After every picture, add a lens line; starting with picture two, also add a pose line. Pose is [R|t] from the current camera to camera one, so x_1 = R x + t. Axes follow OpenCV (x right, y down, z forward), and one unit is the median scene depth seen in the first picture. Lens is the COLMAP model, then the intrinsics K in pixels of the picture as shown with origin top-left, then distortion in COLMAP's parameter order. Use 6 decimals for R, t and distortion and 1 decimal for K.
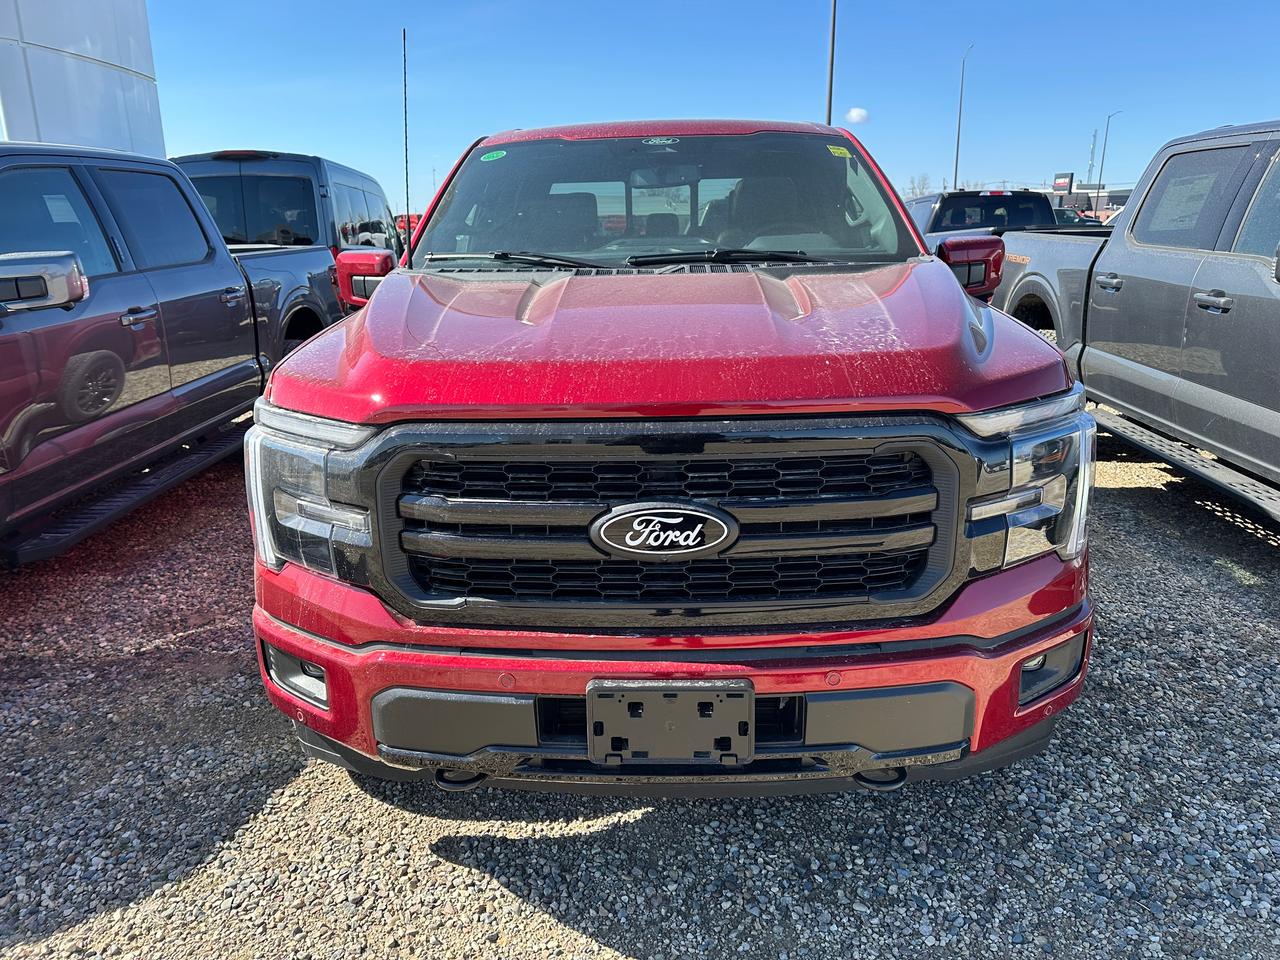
lens RADIAL K [[901.0, 0, 639.4], [0, 901.0, 475.1], [0, 0, 1]] dist [0.040918, -0.040737]
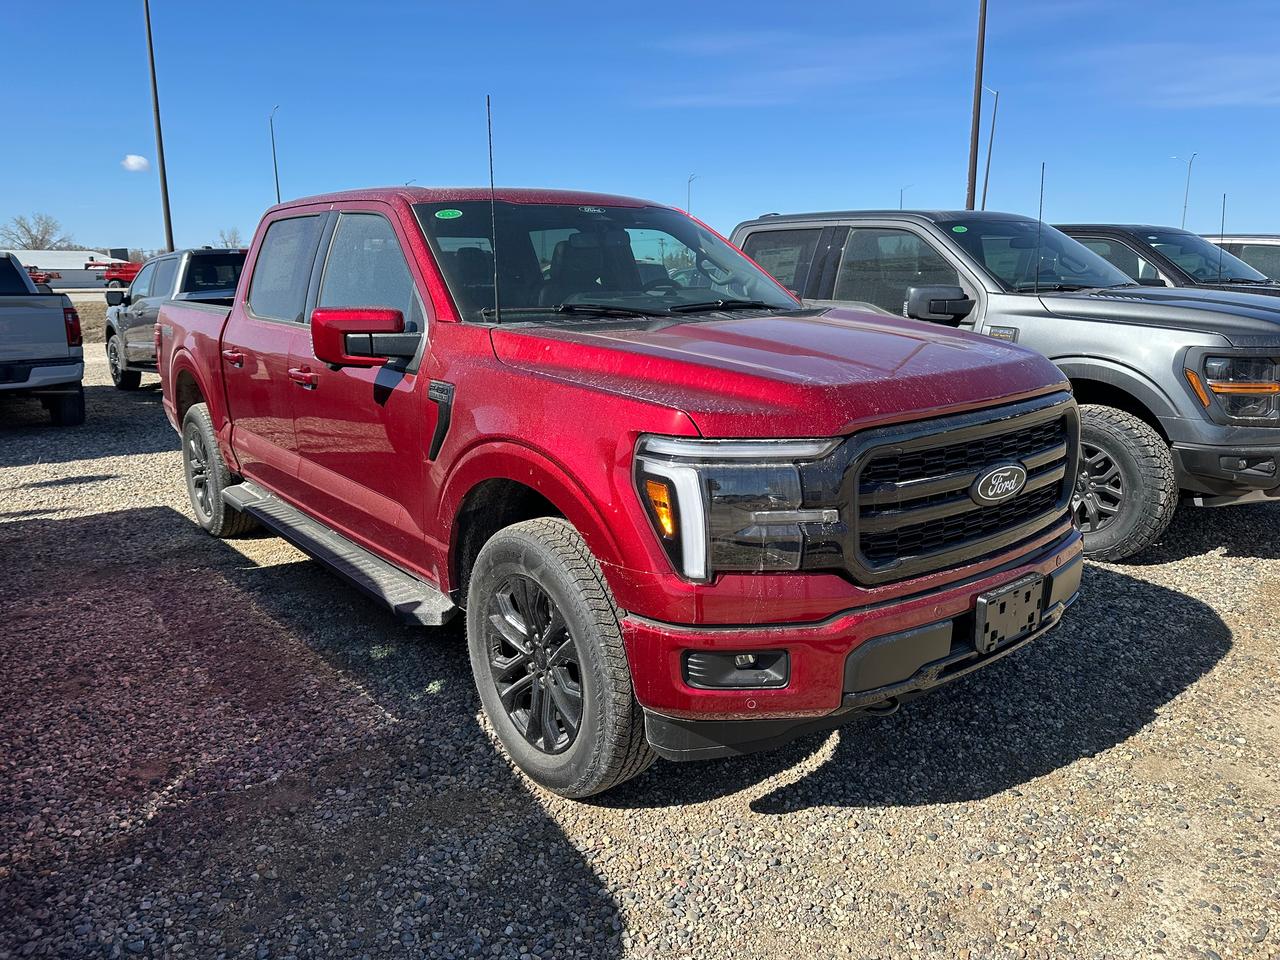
lens RADIAL K [[873.4, 0, 638.7], [0, 873.4, 474.5], [0, 0, 1]] dist [0.098101, -0.089376]
pose [[0.768589, -0.137254, 0.624846, -1.279134], [0.170345, 0.985360, 0.006913, -0.060040], [-0.616647, 0.101126, 0.780717, 0.216678]]
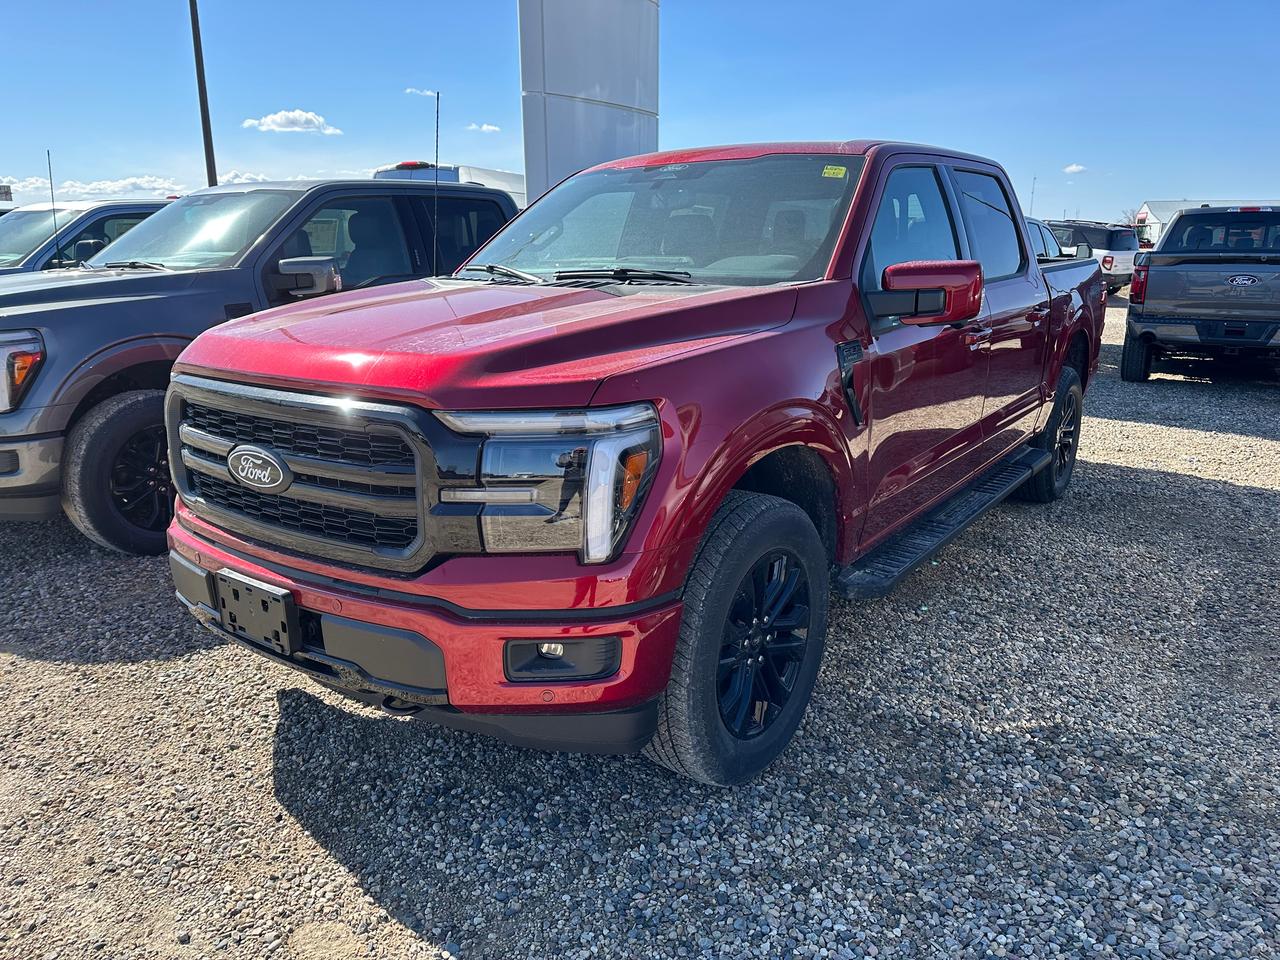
lens RADIAL K [[895.3, 0, 636.7], [0, 895.3, 476.9], [0, 0, 1]] dist [0.111383, -0.224277]
pose [[0.818659, 0.151980, -0.553805, 1.200261], [-0.155386, 0.986996, 0.041161, -0.068060], [0.552859, 0.052357, 0.831628, 0.170037]]
